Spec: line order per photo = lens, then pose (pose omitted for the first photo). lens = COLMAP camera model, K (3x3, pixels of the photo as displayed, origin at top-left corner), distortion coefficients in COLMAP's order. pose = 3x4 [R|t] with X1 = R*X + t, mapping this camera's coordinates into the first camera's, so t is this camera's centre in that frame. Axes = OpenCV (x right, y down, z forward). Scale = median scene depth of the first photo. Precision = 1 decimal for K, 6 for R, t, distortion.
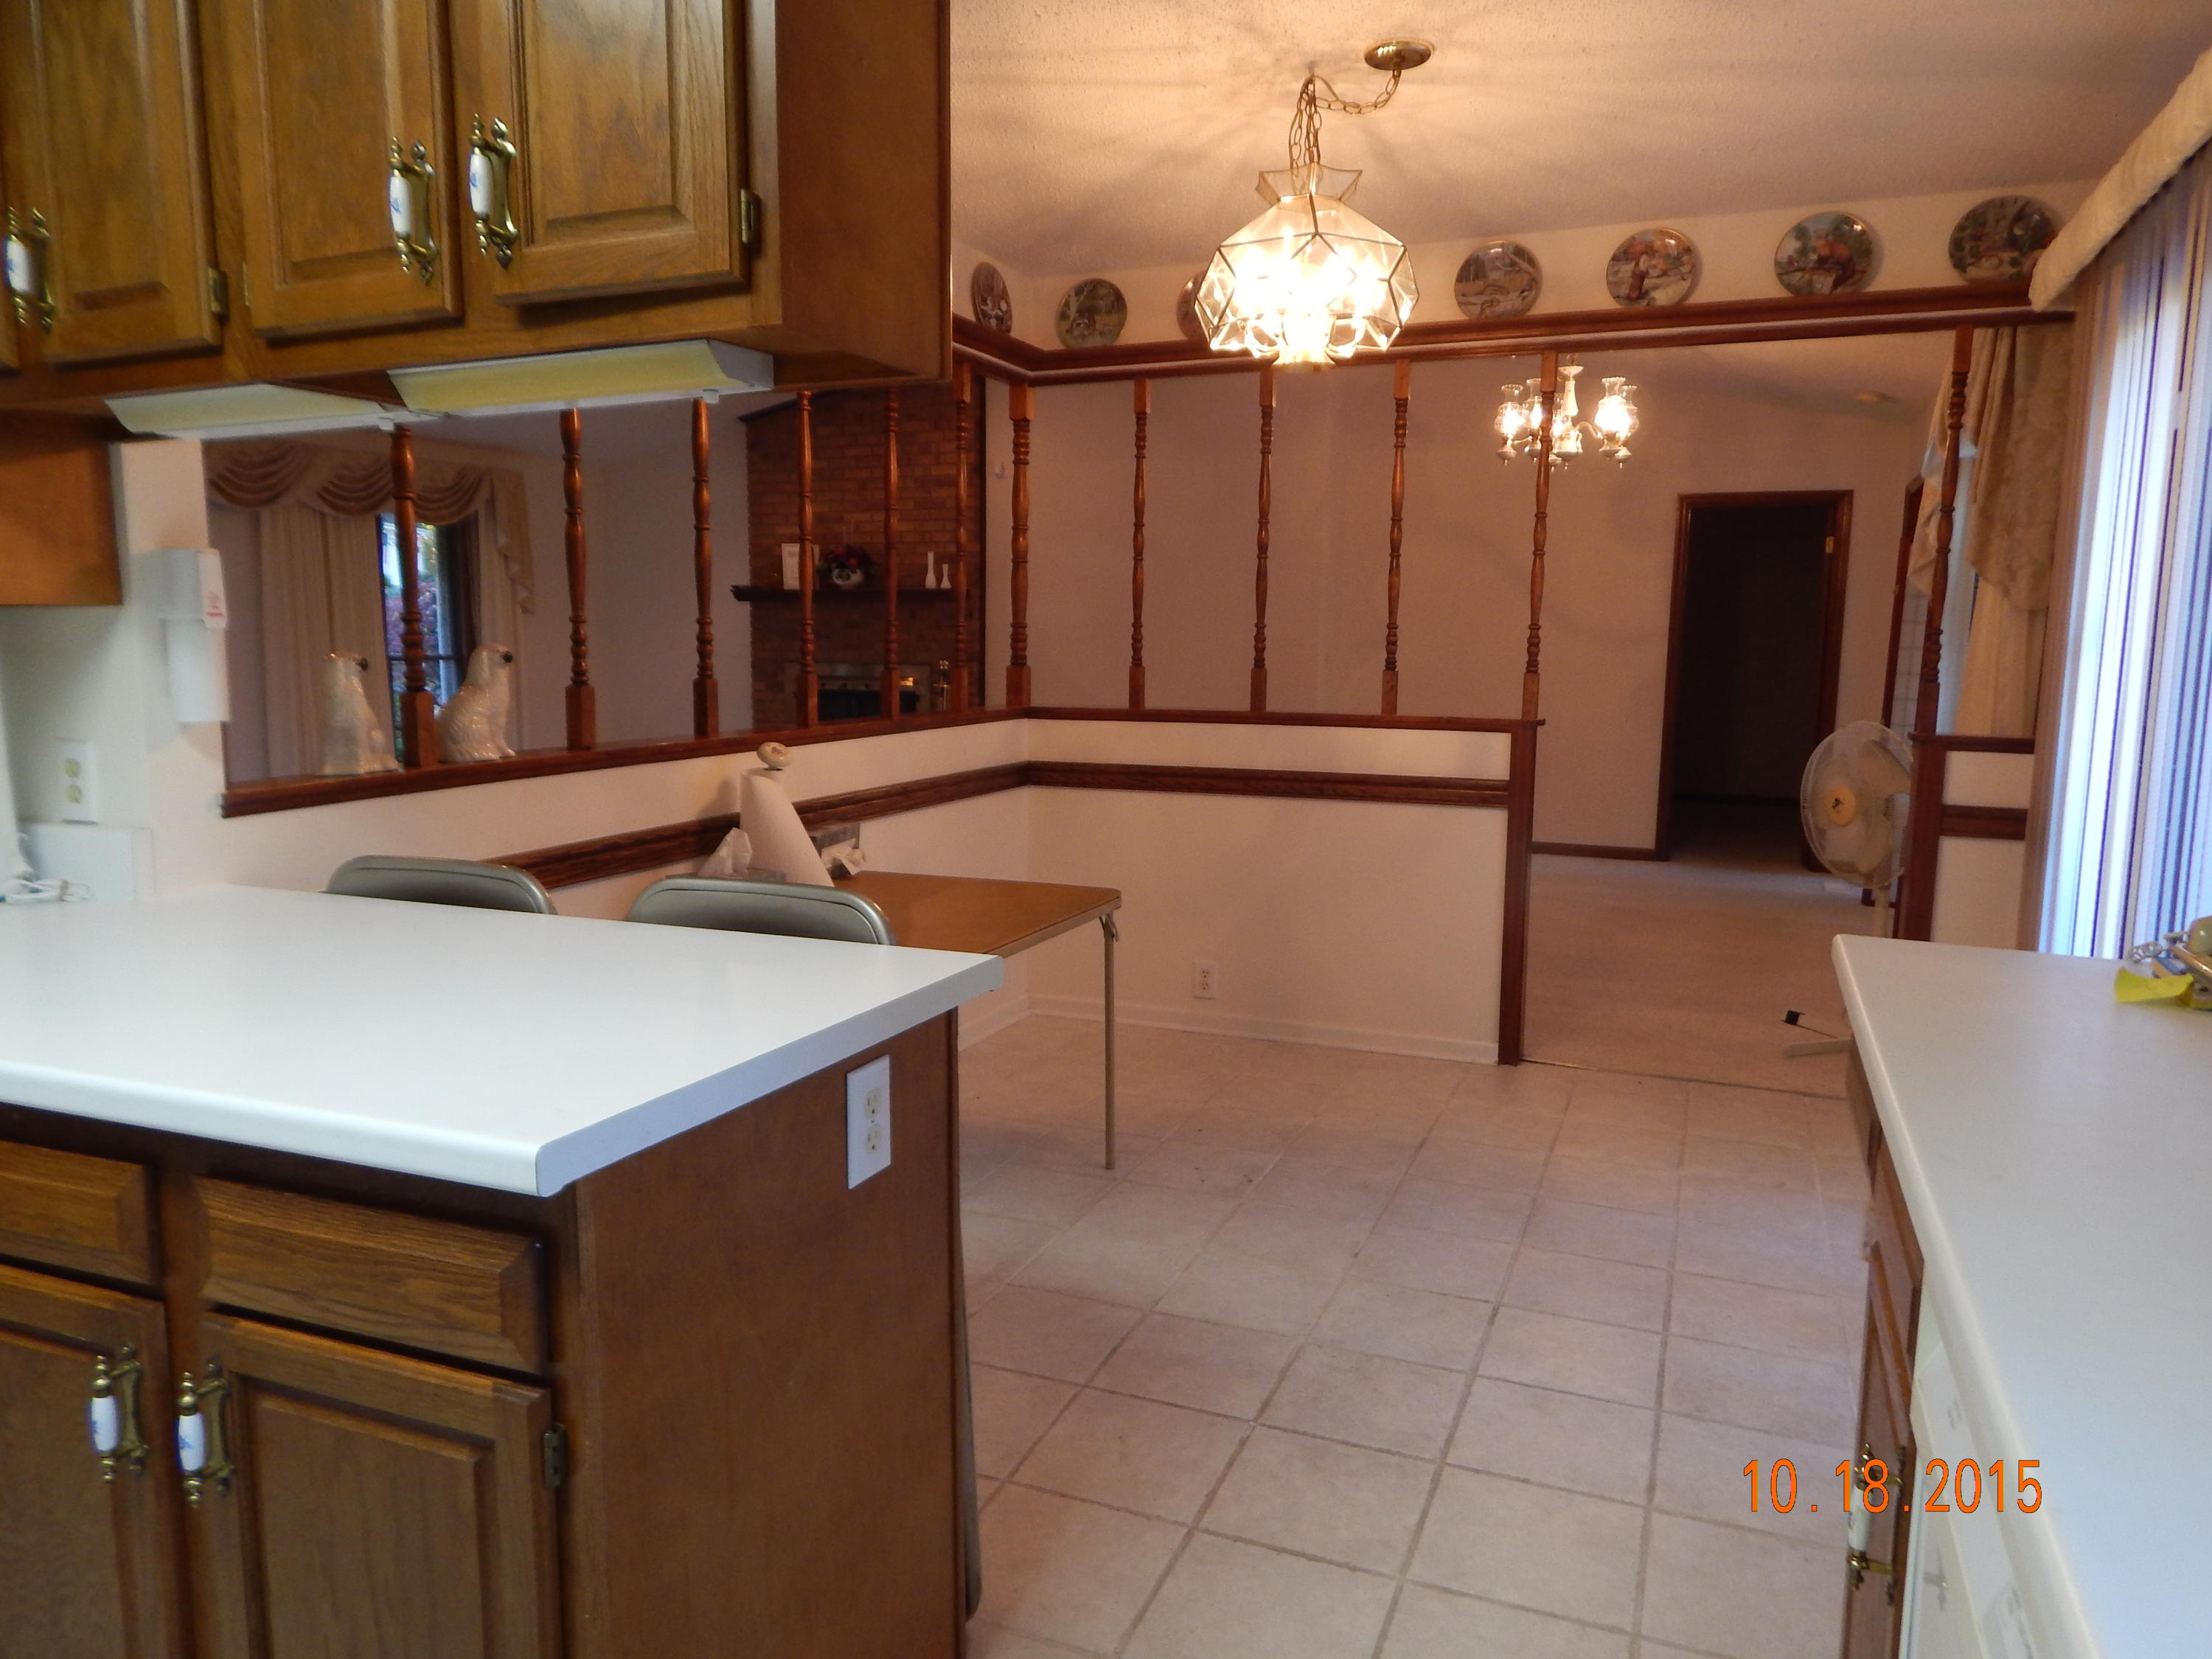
lens RADIAL K [[1477.1, 0, 1109.2], [0, 1477.1, 837.5], [0, 0, 1]] dist [0.027946, -0.001104]
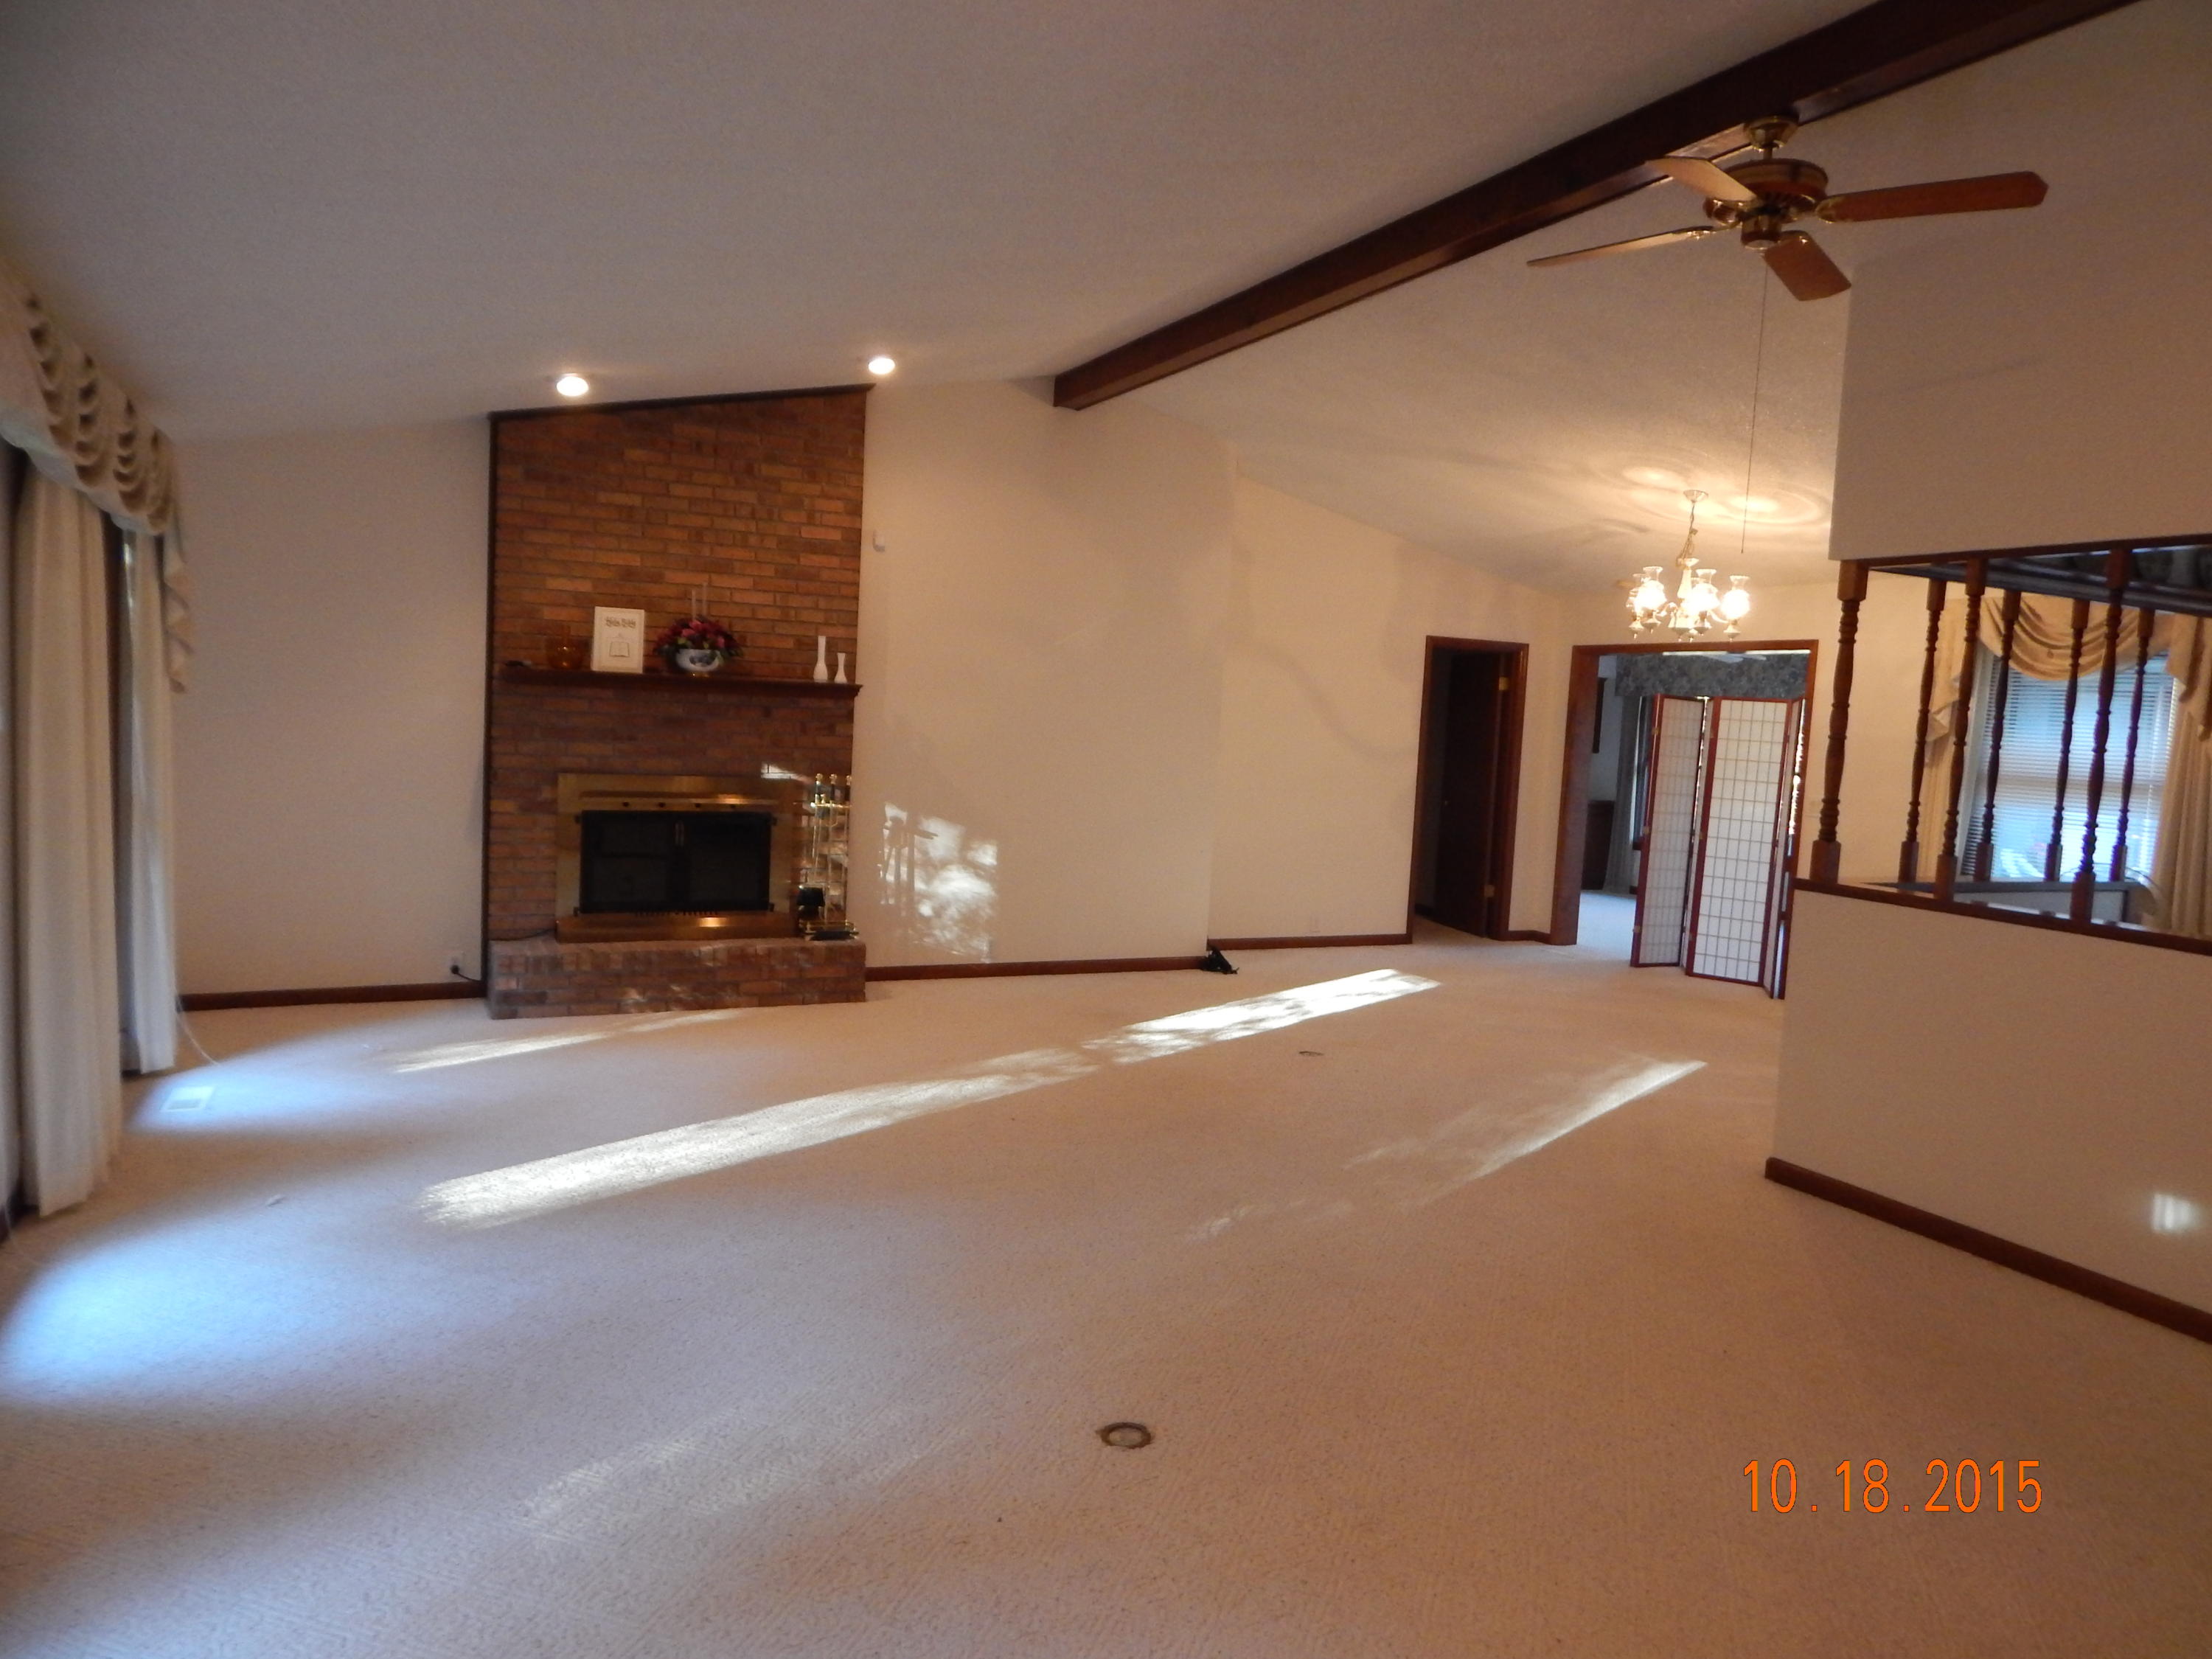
lens RADIAL K [[1477.1, 0, 1109.2], [0, 1477.1, 837.5], [0, 0, 1]] dist [0.027946, -0.001104]
pose [[0.665349, -0.042166, 0.745341, -0.597689], [0.058332, 0.998288, 0.004403, -0.079590], [-0.744250, 0.040548, 0.666669, 0.361389]]
